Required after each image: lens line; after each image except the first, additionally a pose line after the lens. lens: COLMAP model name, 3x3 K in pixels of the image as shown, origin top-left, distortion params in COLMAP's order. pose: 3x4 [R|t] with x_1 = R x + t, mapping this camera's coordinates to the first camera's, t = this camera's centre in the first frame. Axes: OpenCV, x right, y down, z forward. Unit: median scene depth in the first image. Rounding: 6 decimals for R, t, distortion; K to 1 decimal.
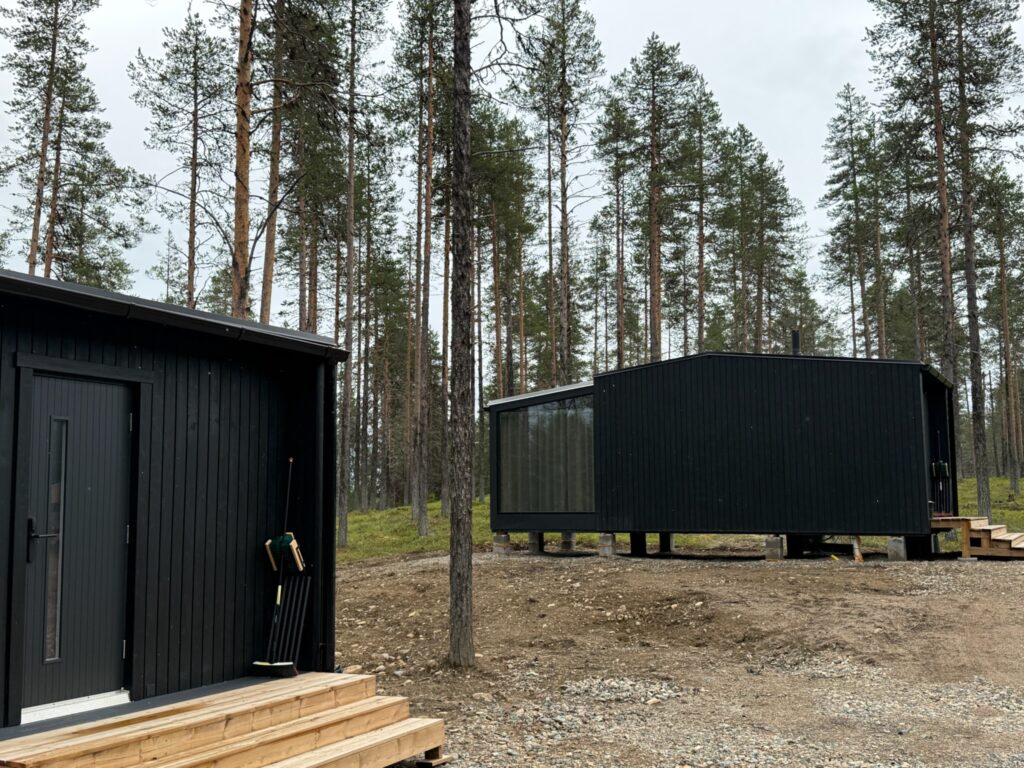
lens RADIAL K [[1080.8, 0, 512.3], [0, 1080.8, 390.3], [0, 0, 1]] dist [0.151027, -0.362300]
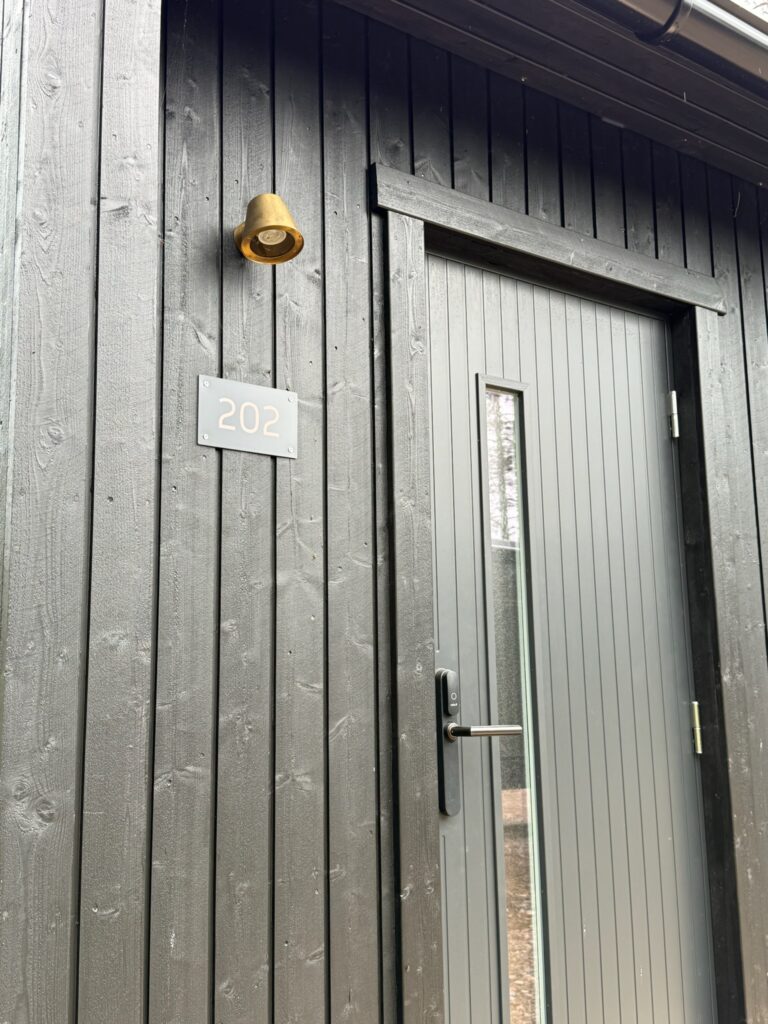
lens RADIAL K [[1078.8, 0, 384.0], [0, 1078.8, 512.0], [0, 0, 1]] dist [0.157100, -0.398519]
pose [[0.897038, -0.080225, -0.434612, -0.309406], [0.053833, 0.995898, -0.072722, 0.090769], [0.438663, 0.041838, 0.897677, 0.699080]]
